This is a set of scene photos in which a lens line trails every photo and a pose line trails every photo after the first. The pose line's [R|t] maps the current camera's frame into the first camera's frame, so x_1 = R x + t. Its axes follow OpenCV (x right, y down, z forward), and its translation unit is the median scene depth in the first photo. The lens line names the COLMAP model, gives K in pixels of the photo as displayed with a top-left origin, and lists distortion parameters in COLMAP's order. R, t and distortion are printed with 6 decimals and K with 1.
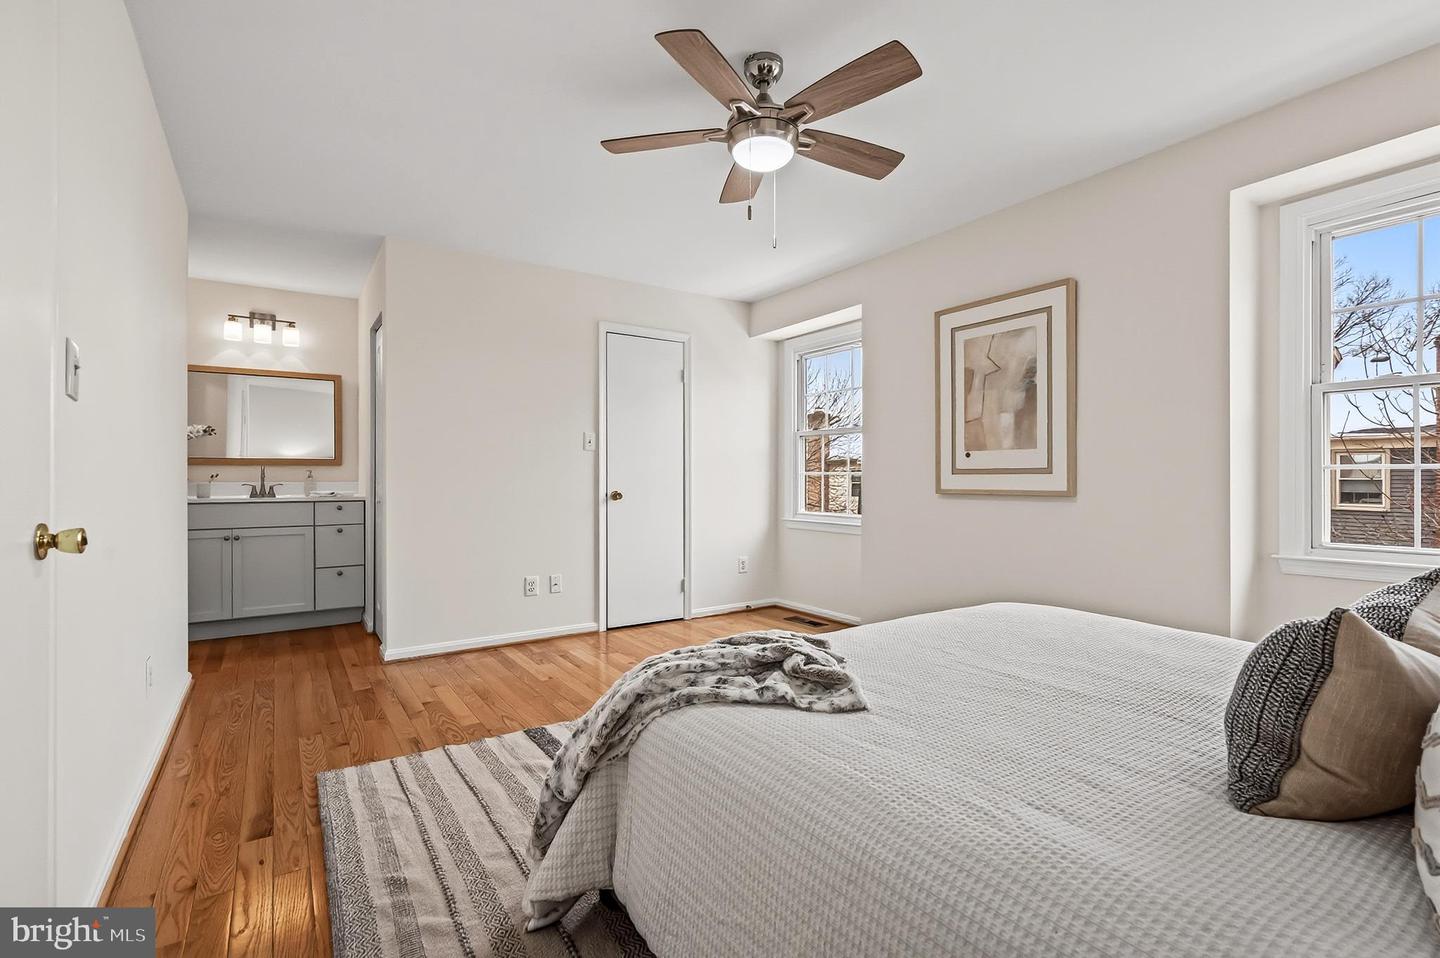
lens RADIAL K [[657.9, 0, 721.9], [0, 657.9, 475.6], [0, 0, 1]] dist [0.001298, 0.000768]
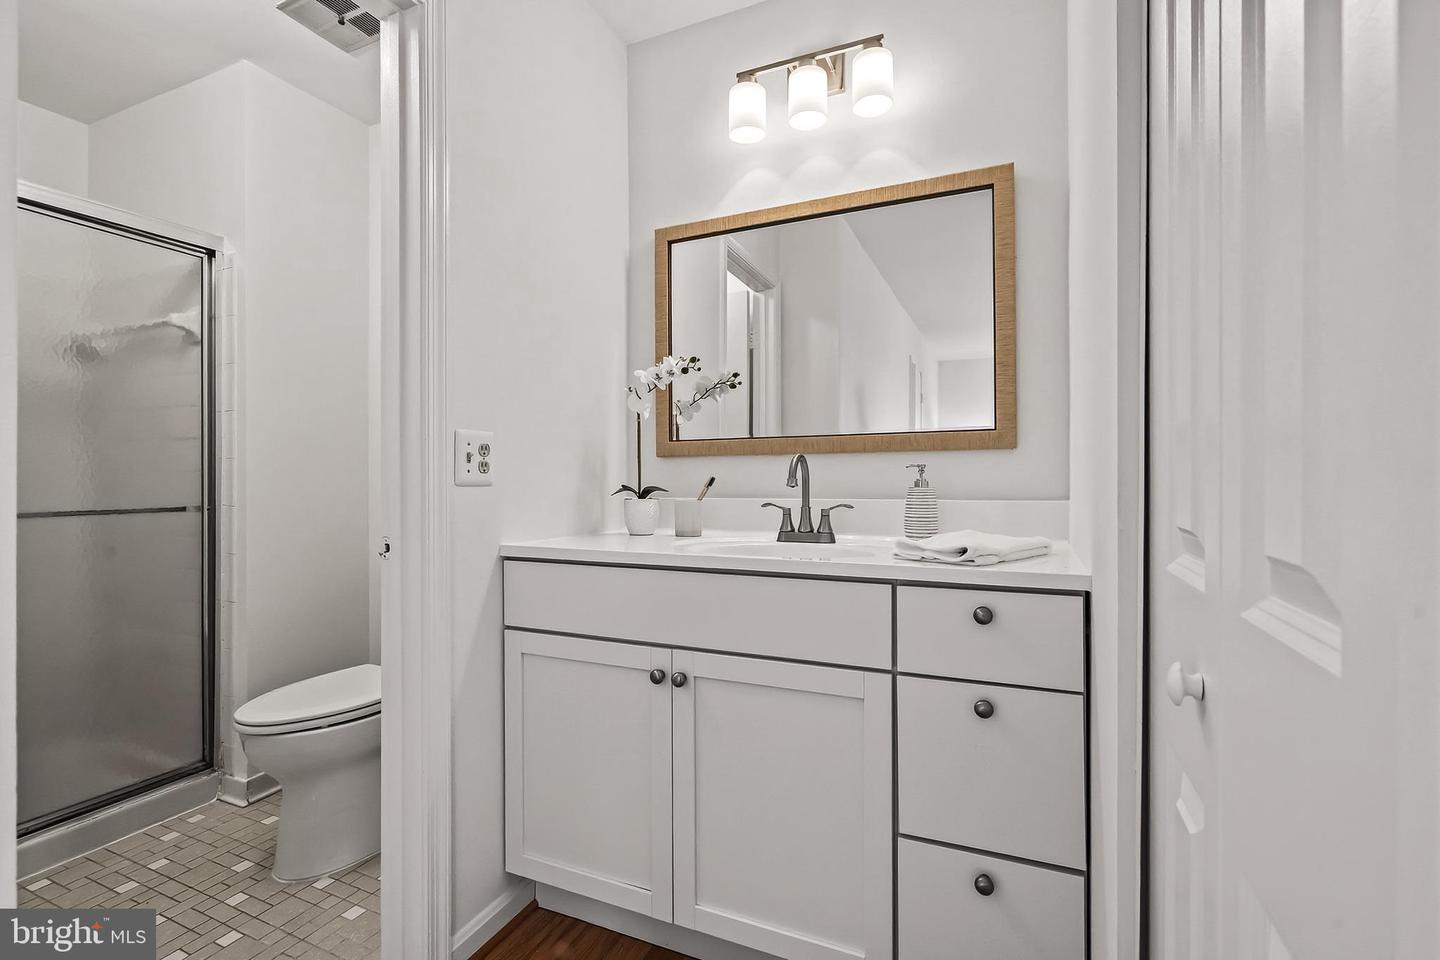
lens RADIAL K [[657.9, 0, 721.9], [0, 657.9, 476.6], [0, 0, 1]] dist [0.001298, 0.000768]
pose [[0.535889, -0.002935, -0.844284, -0.416508], [0.001667, 0.999996, -0.002418, -0.001351], [0.844287, -0.000112, 0.535891, 0.767673]]
